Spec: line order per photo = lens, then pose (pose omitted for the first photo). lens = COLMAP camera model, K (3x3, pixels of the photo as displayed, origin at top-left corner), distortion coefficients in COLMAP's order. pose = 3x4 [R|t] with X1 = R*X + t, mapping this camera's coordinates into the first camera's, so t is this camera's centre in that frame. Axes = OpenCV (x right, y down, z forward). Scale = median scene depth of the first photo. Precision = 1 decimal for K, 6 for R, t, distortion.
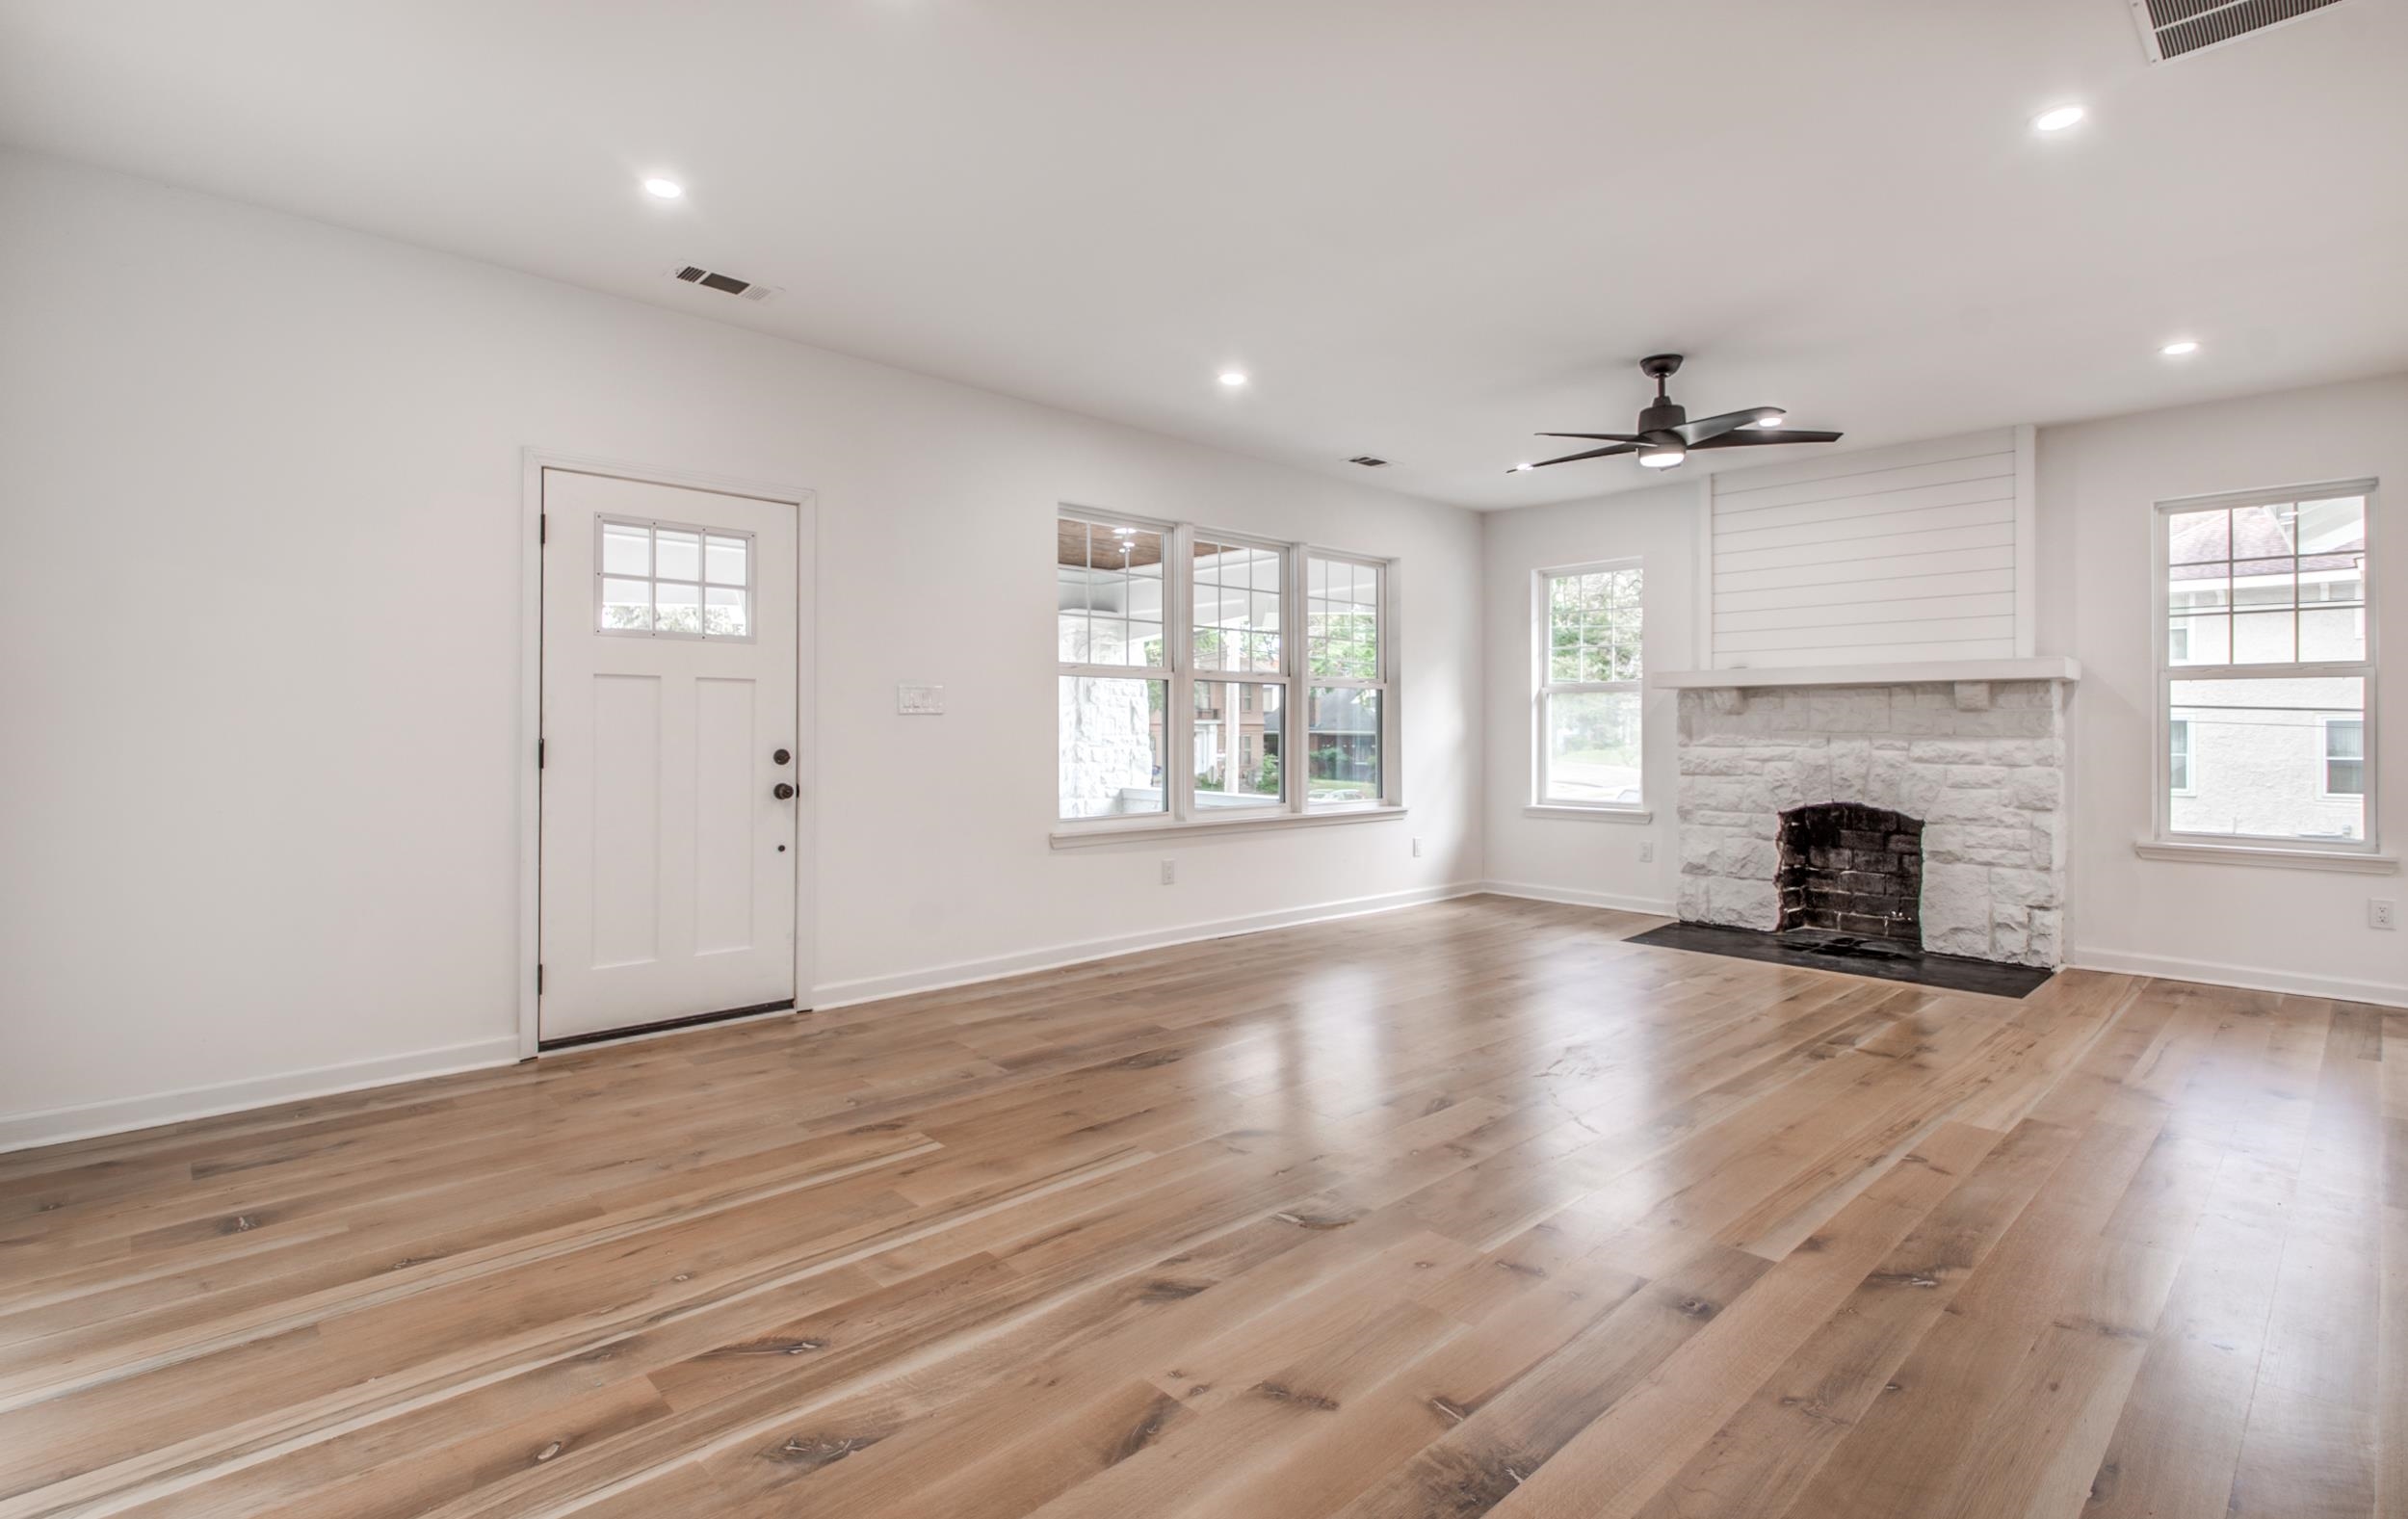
lens RADIAL K [[1125.6, 0, 1208.5], [0, 1125.6, 738.9], [0, 0, 1]] dist [0.013805, -0.004097]
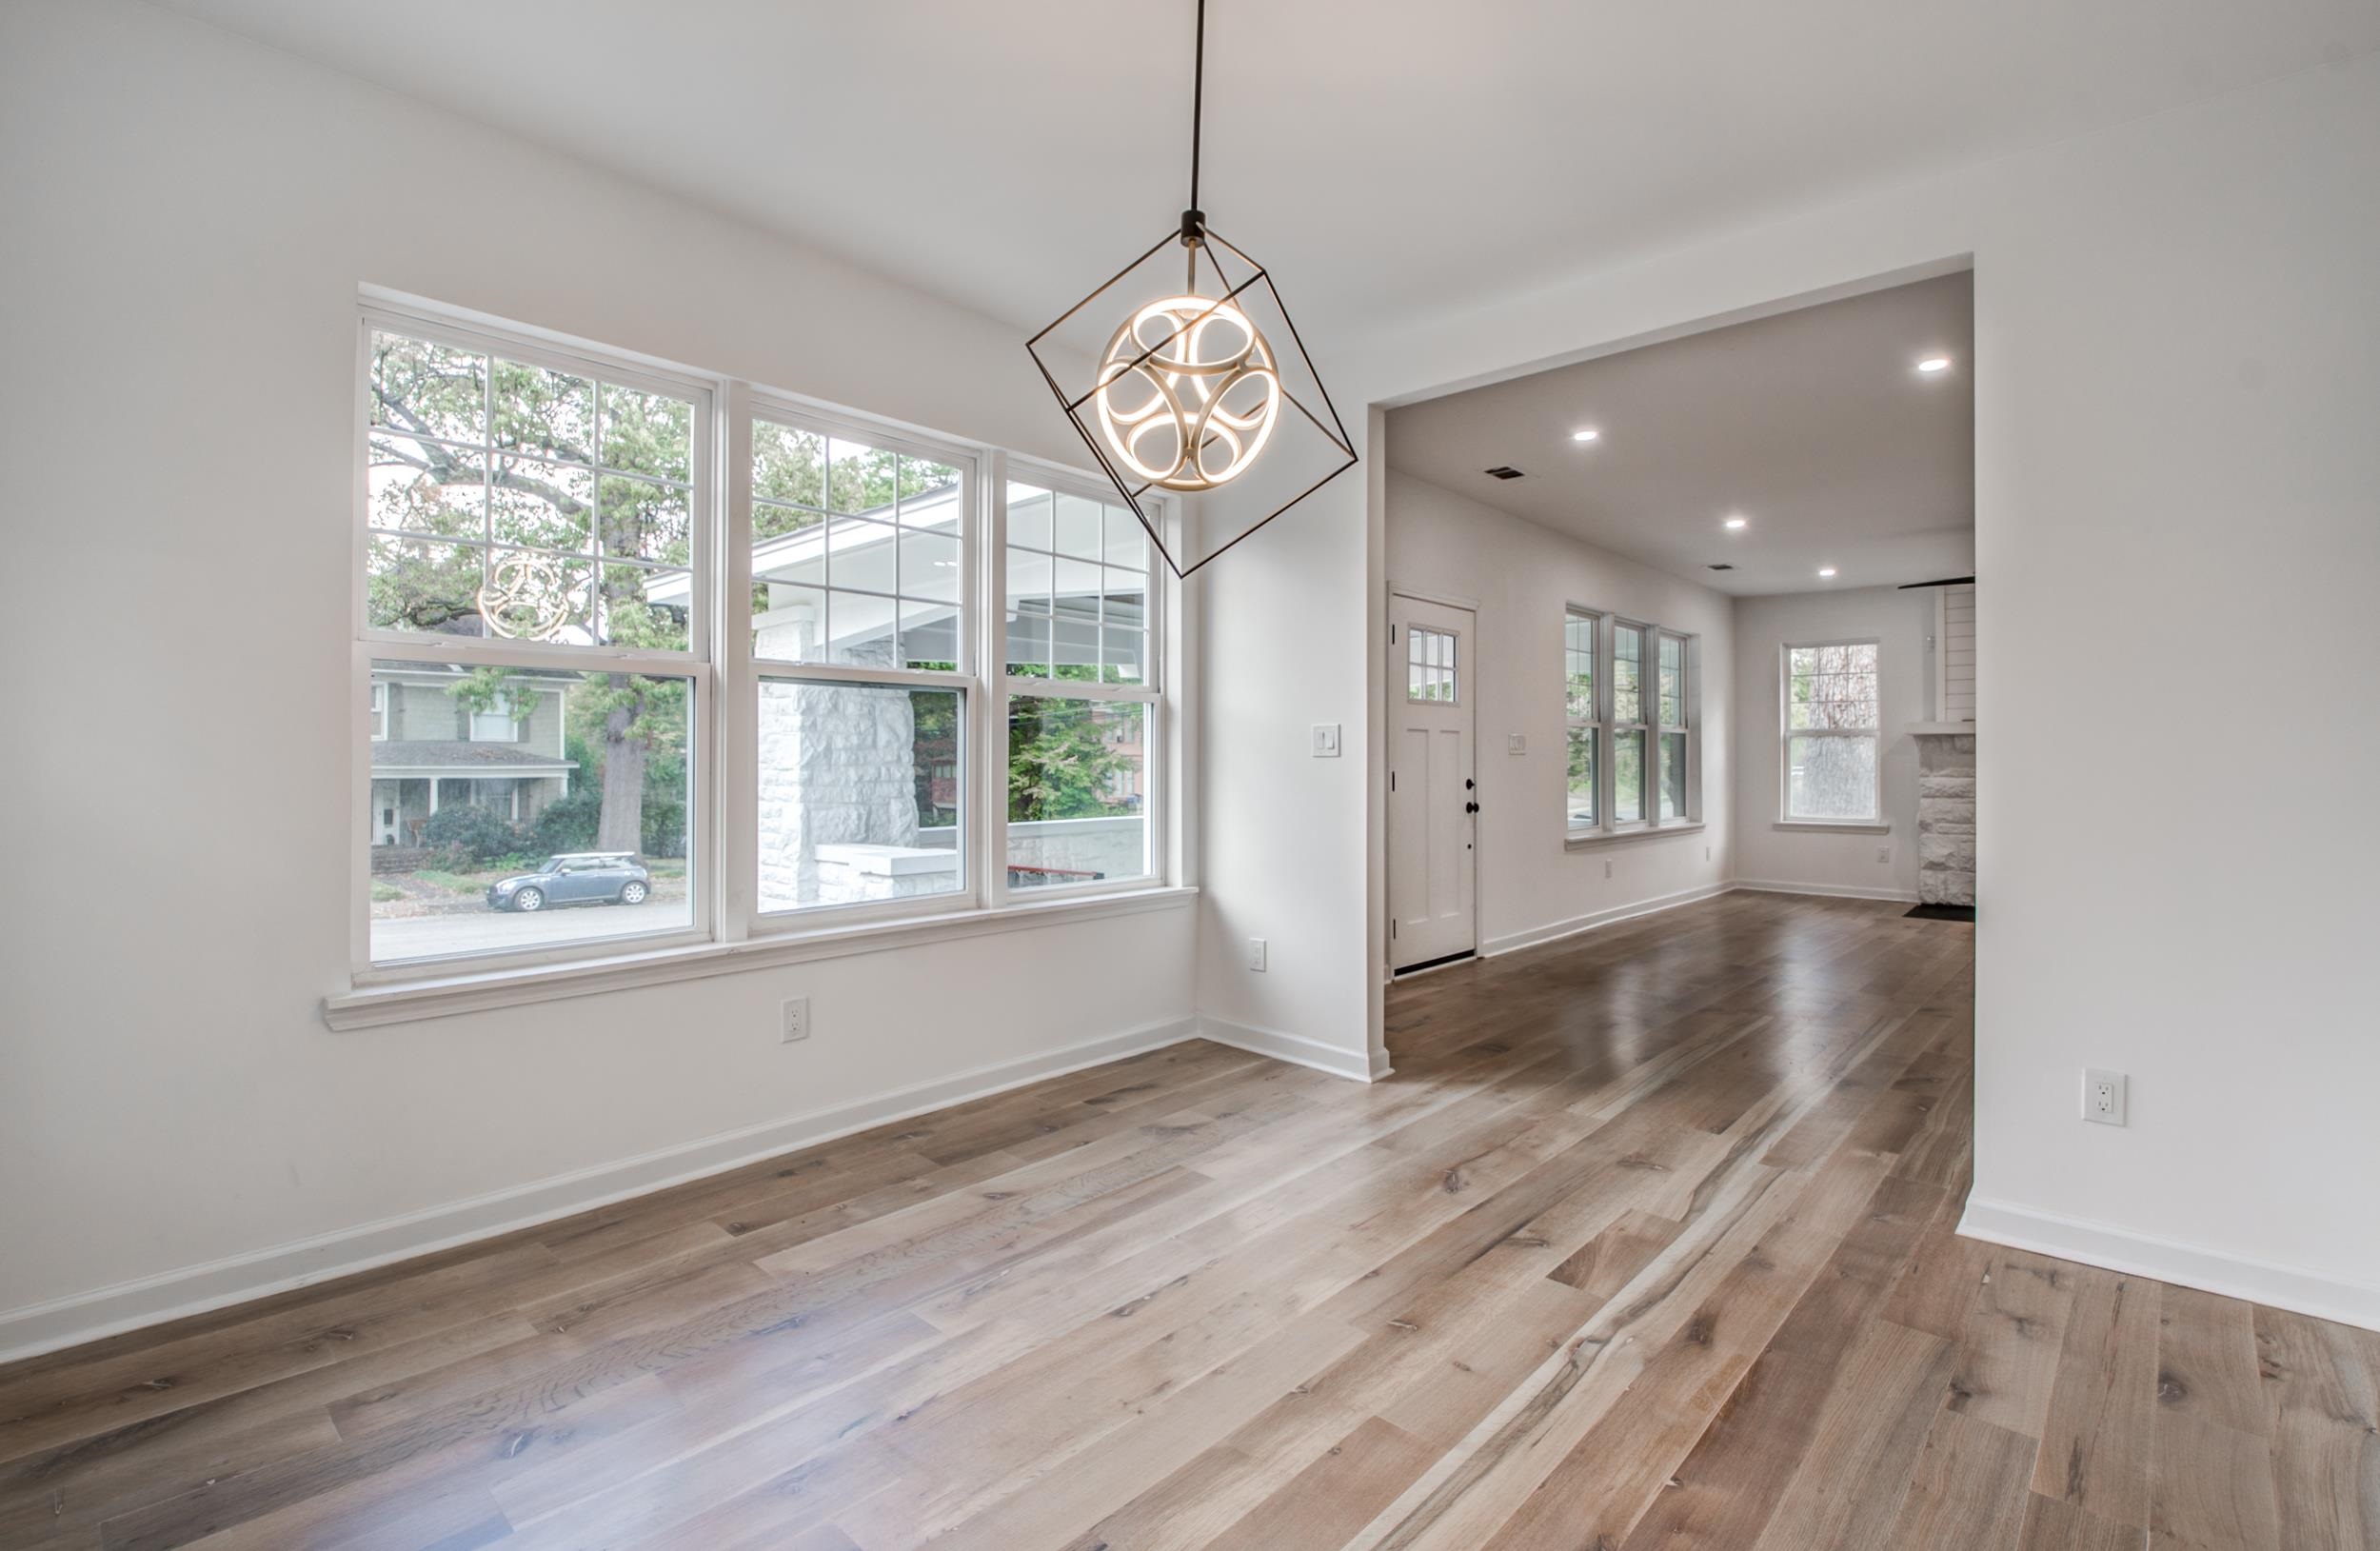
lens RADIAL K [[1106.3, 0, 1149.1], [0, 1106.3, 746.1], [0, 0, 1]] dist [0.006284, -0.000592]
pose [[0.997701, 0.003859, 0.067654, -0.715513], [-0.002792, 0.999870, -0.015859, -0.007542], [-0.067706, 0.015633, 0.997583, -0.328418]]
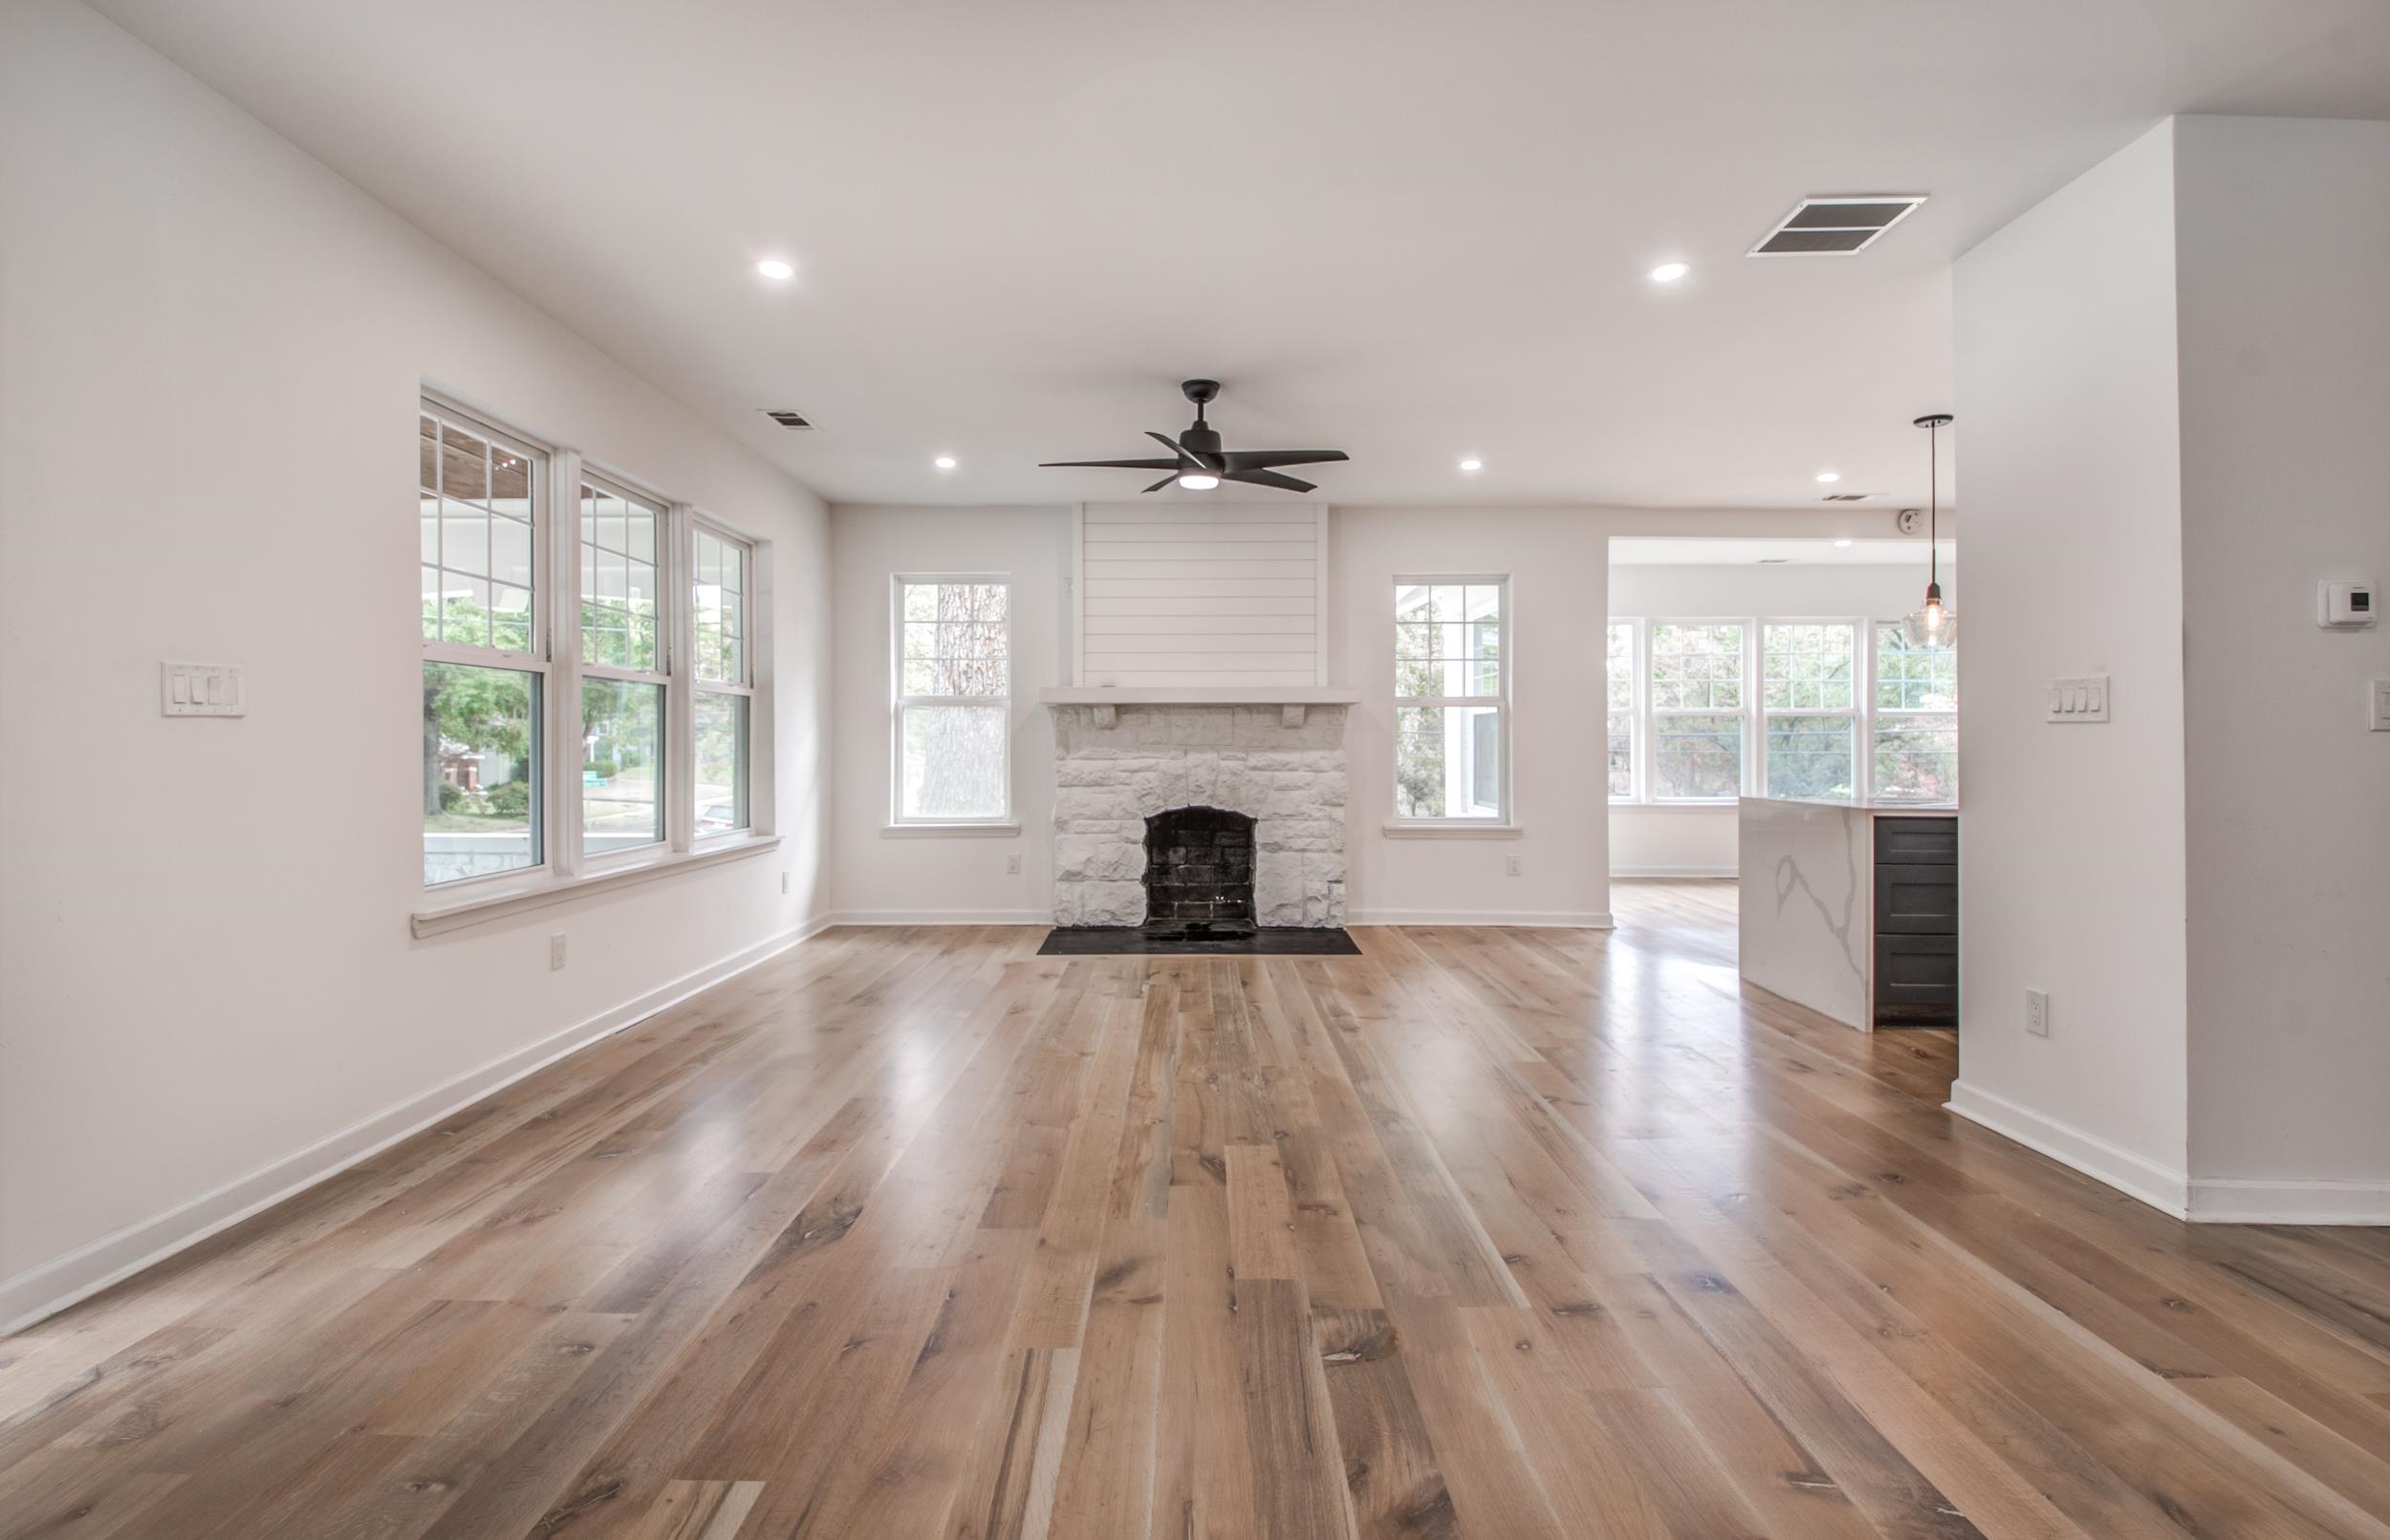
lens RADIAL K [[1095.4, 0, 1191.0], [0, 1095.4, 749.5], [0, 0, 1]] dist [0.009710, -0.005671]
pose [[0.684474, -0.005317, 0.729018, -0.272134], [0.006882, 0.999976, 0.000831, -0.002836], [-0.729005, 0.004448, 0.684494, 0.262141]]
